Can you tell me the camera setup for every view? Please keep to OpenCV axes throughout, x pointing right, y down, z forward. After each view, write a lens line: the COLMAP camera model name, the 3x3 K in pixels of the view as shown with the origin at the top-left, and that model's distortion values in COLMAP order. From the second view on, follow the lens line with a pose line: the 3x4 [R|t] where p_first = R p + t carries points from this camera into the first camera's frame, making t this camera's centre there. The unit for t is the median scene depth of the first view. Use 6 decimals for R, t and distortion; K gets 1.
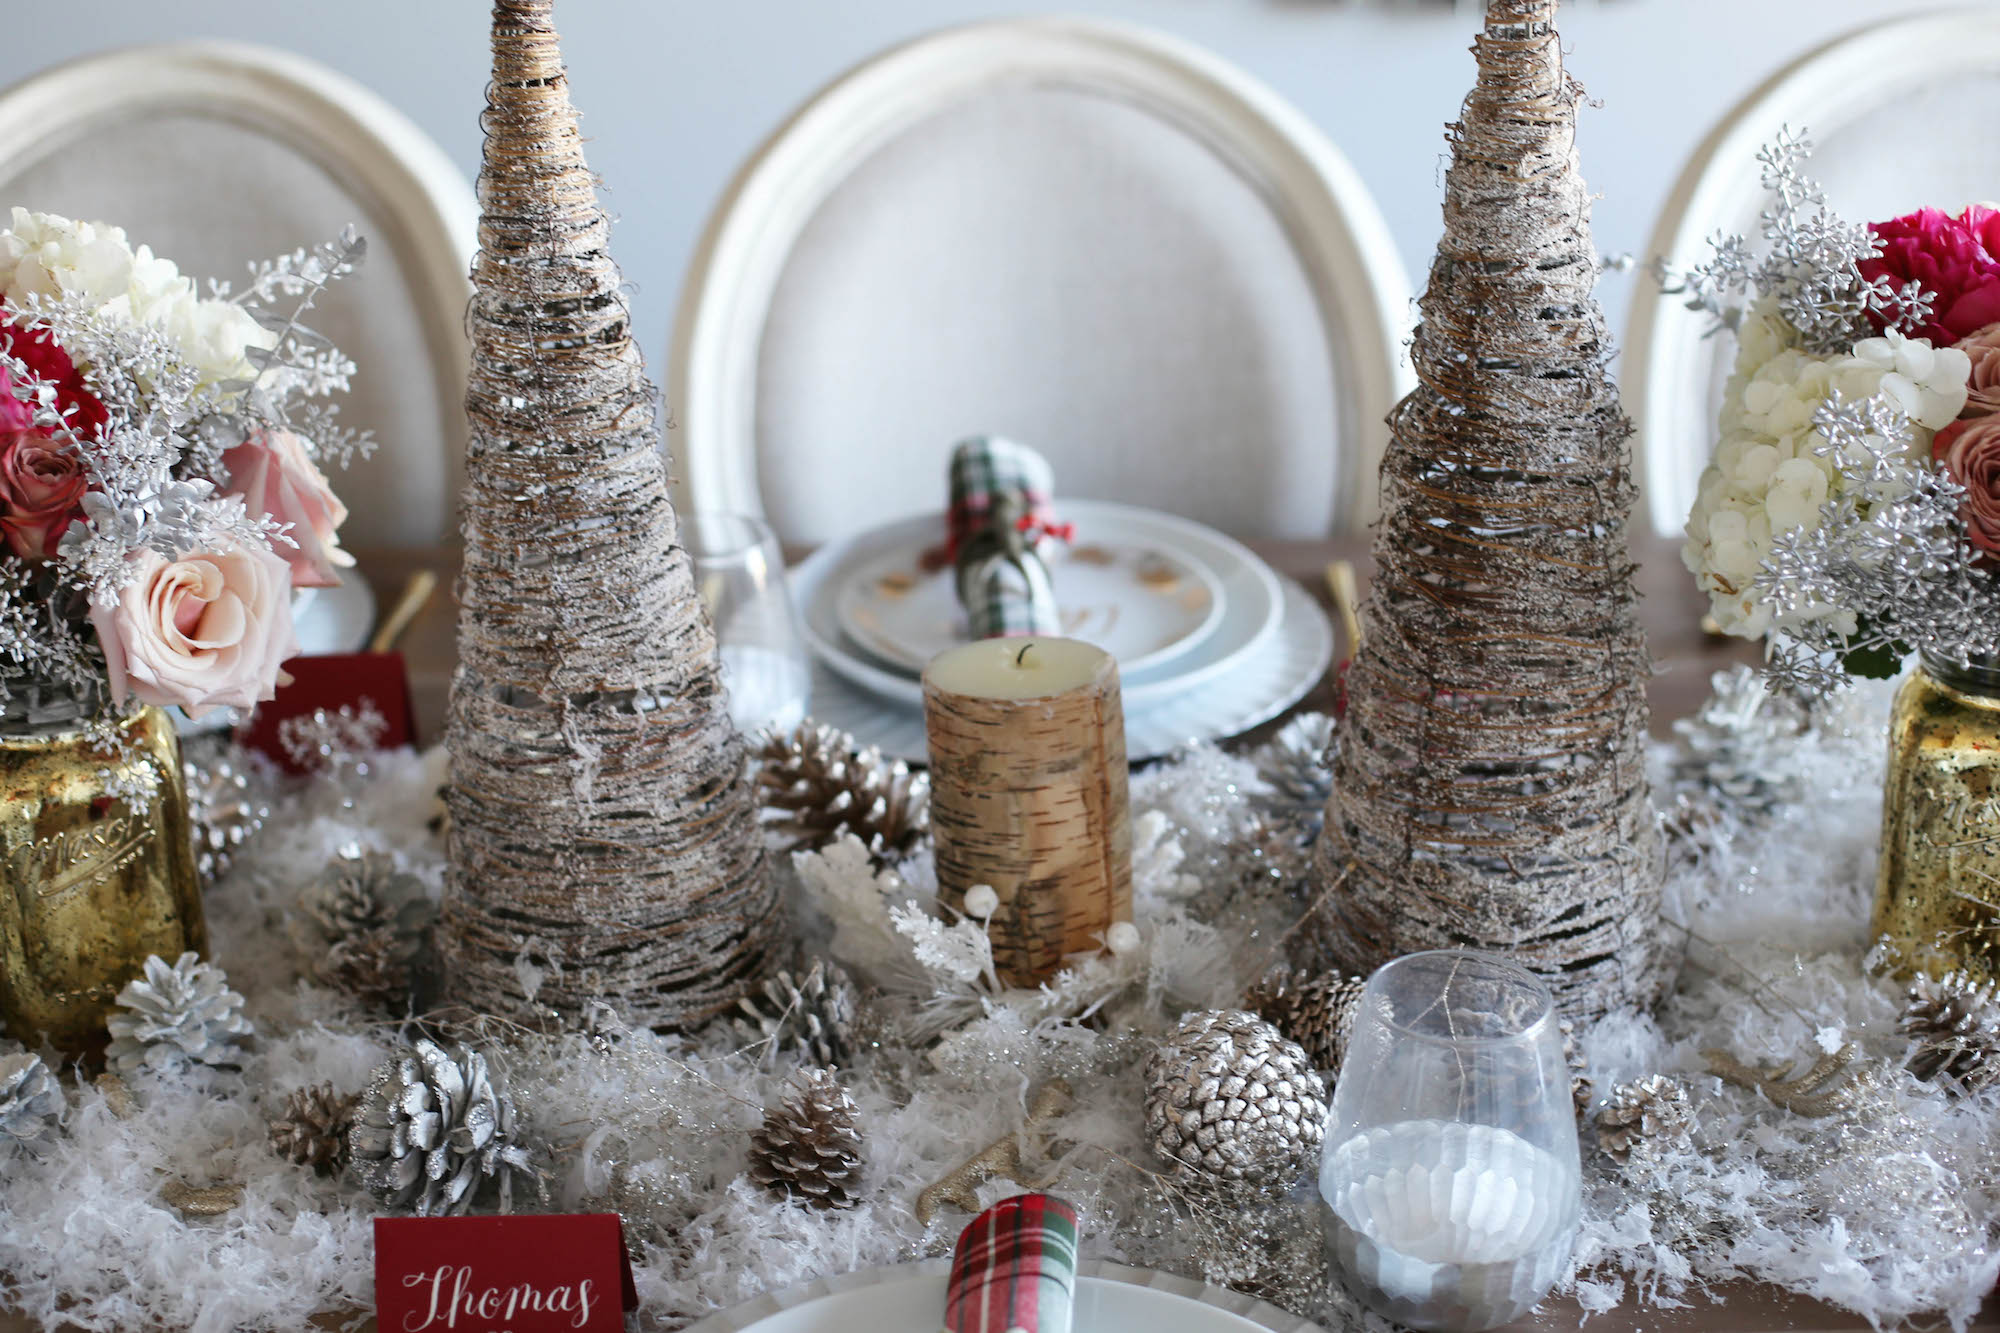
lens RADIAL K [[2941.0, 0, 1000.0], [0, 2941.0, 666.5], [0, 0, 1]] dist [-0.154406, 0.152007]
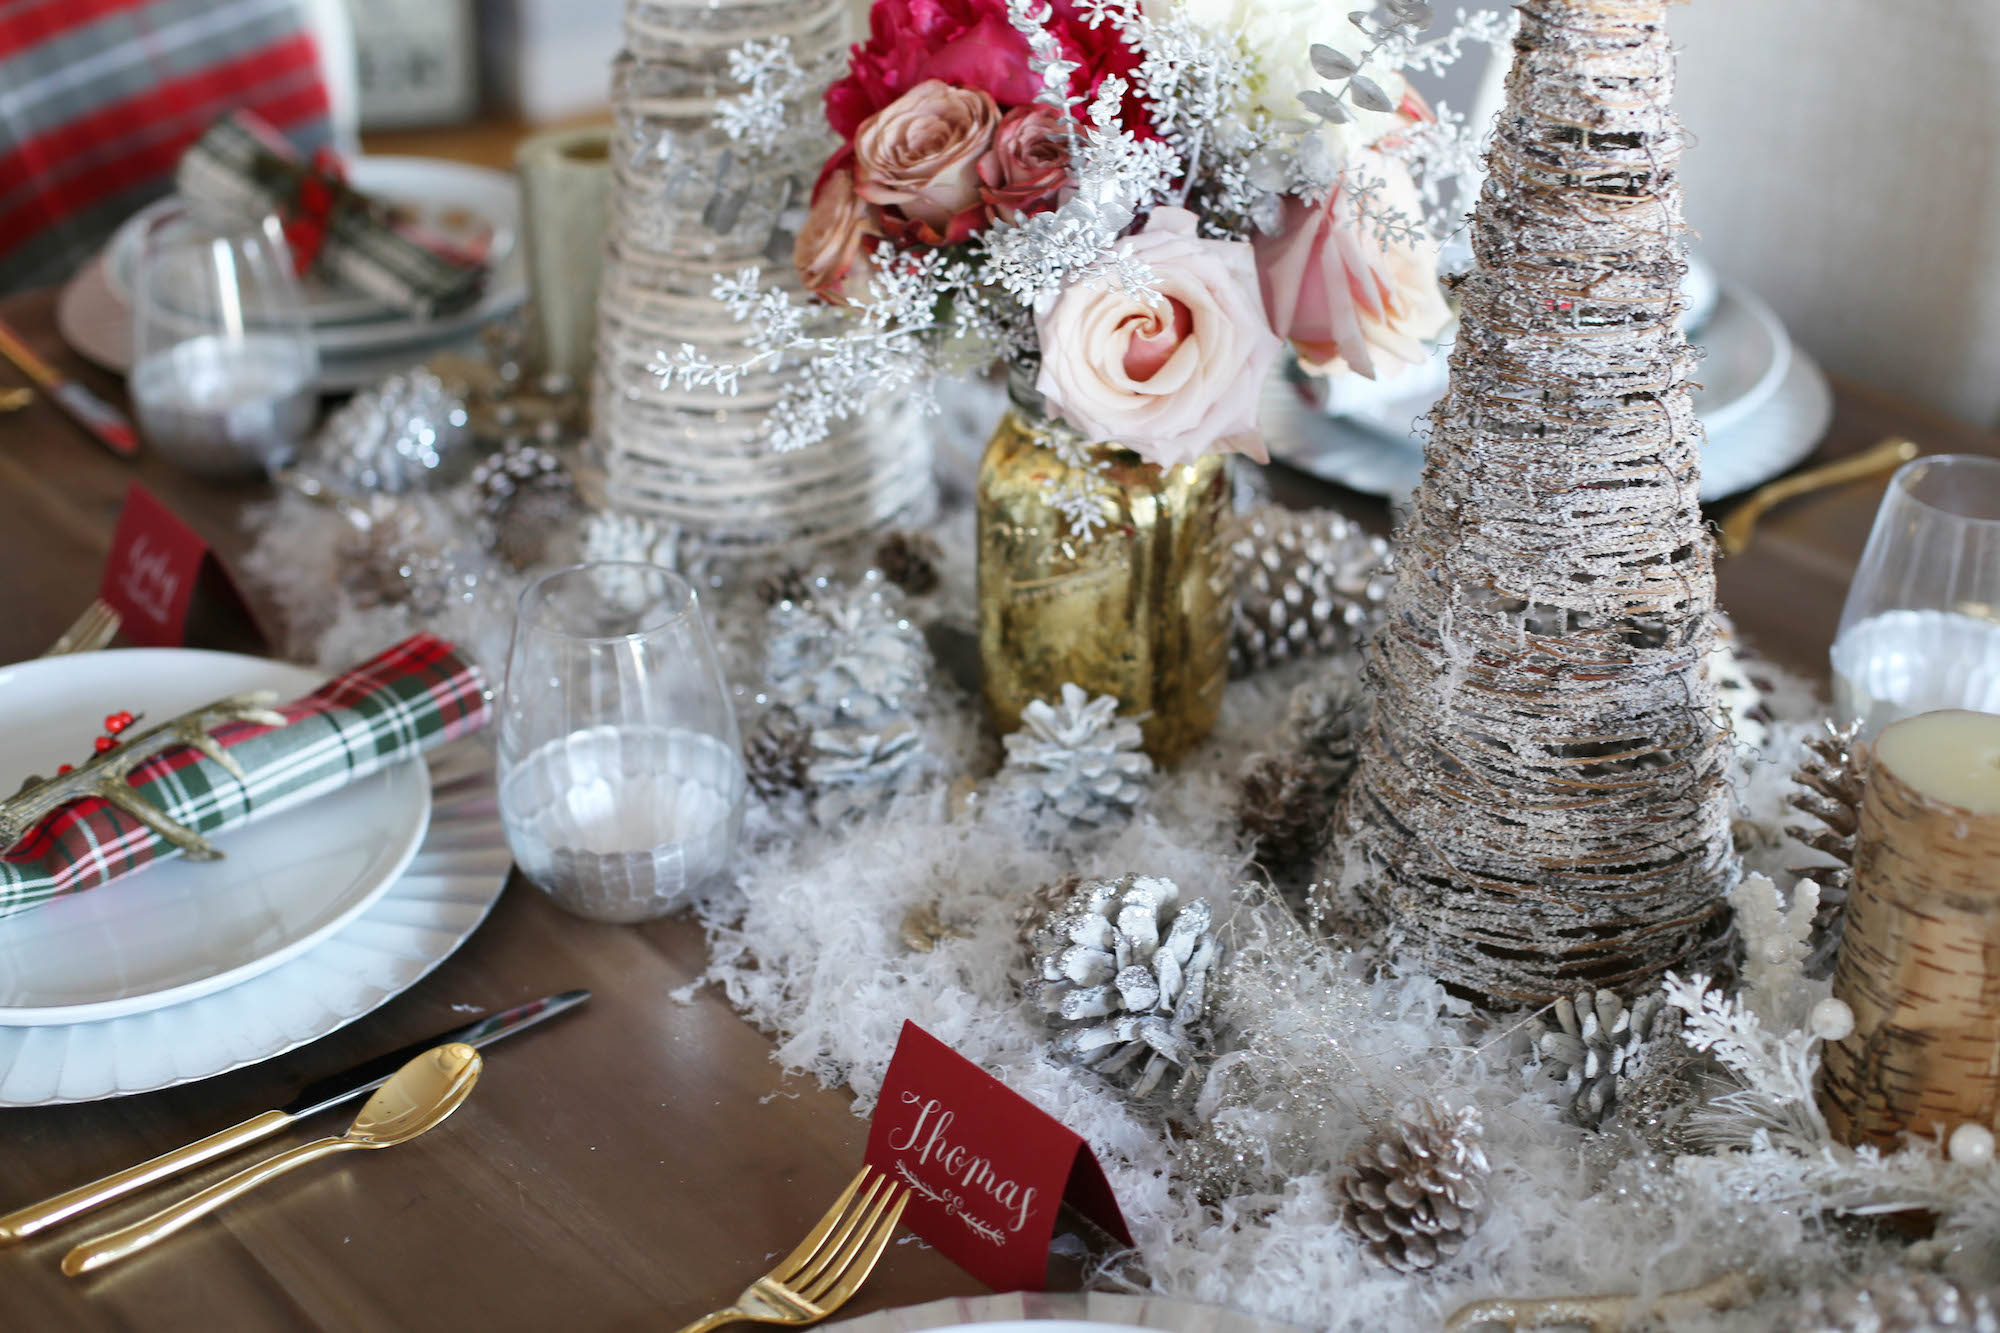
lens RADIAL K [[2941.0, 0, 1000.0], [0, 2941.0, 666.5], [0, 0, 1]] dist [-0.154406, 0.152007]
pose [[0.670280, 0.370318, -0.643109, 0.320515], [-0.309069, 0.927165, 0.211757, -0.106492], [0.674686, 0.056829, 0.735914, 0.292501]]
